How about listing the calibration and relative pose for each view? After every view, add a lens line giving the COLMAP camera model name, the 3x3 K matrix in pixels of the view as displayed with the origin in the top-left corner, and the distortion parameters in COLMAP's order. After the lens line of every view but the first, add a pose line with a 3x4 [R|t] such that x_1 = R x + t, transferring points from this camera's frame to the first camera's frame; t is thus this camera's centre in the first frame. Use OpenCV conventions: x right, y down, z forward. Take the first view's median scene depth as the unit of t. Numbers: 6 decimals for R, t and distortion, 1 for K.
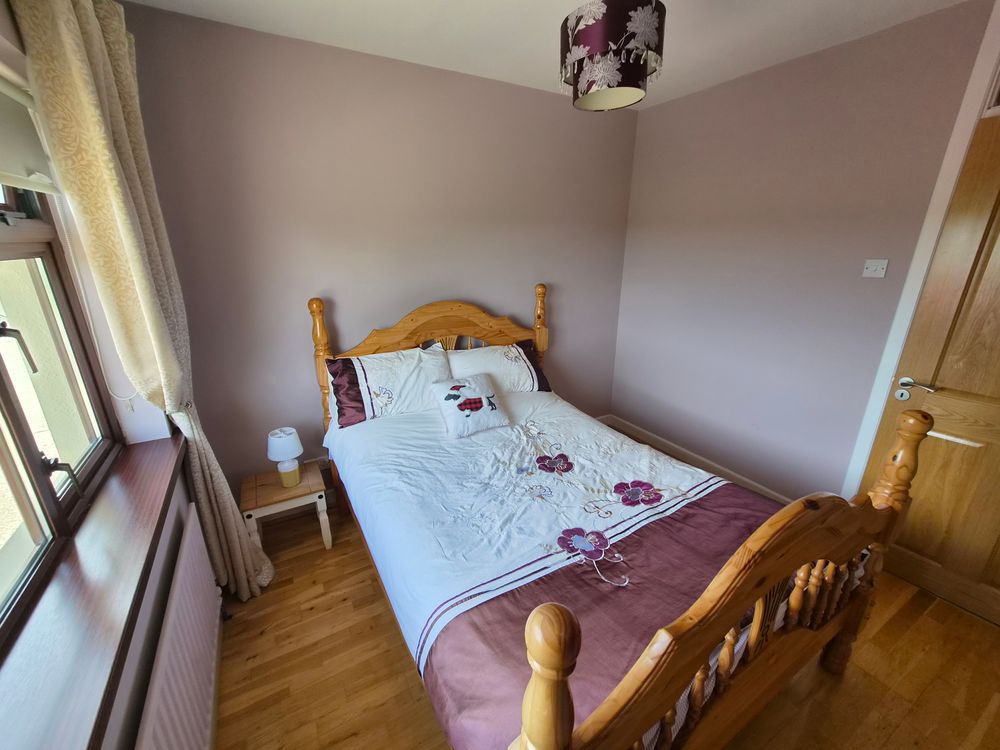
lens RADIAL K [[410.6, 0, 497.4], [0, 410.6, 375.6], [0, 0, 1]] dist [-0.001942, -0.000083]
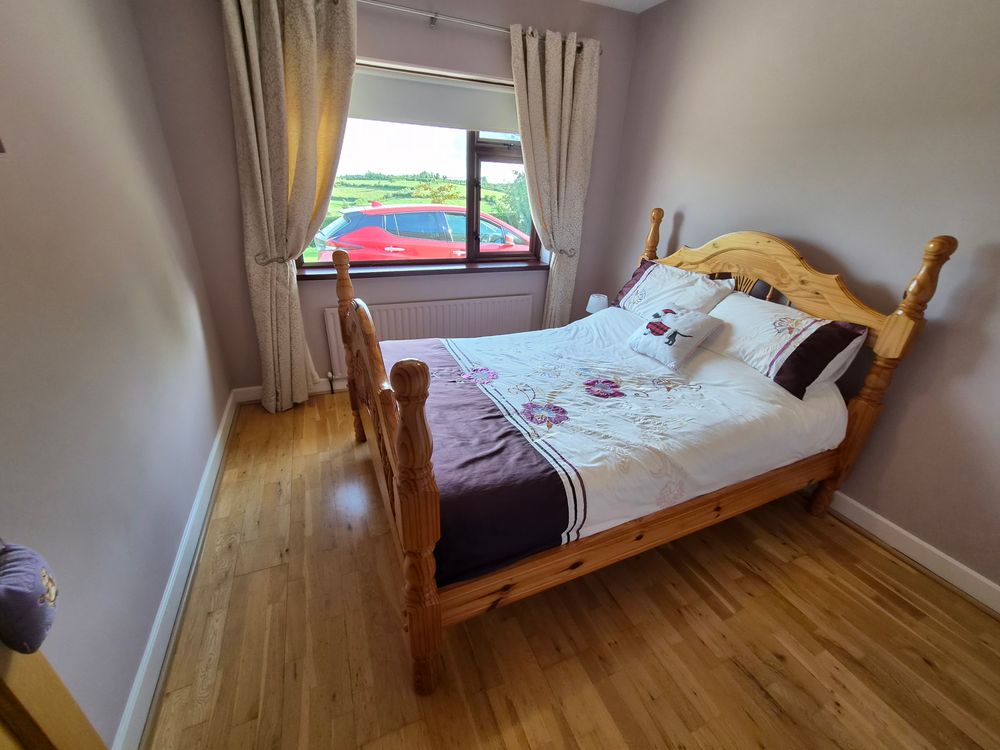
lens RADIAL K [[410.6, 0, 497.4], [0, 410.6, 375.6], [0, 0, 1]] dist [-0.001942, -0.000083]
pose [[-0.121051, 0.414822, -0.901815, 0.971903], [-0.352983, 0.831127, 0.429688, -0.129333], [0.927766, 0.370339, 0.045816, 0.678368]]
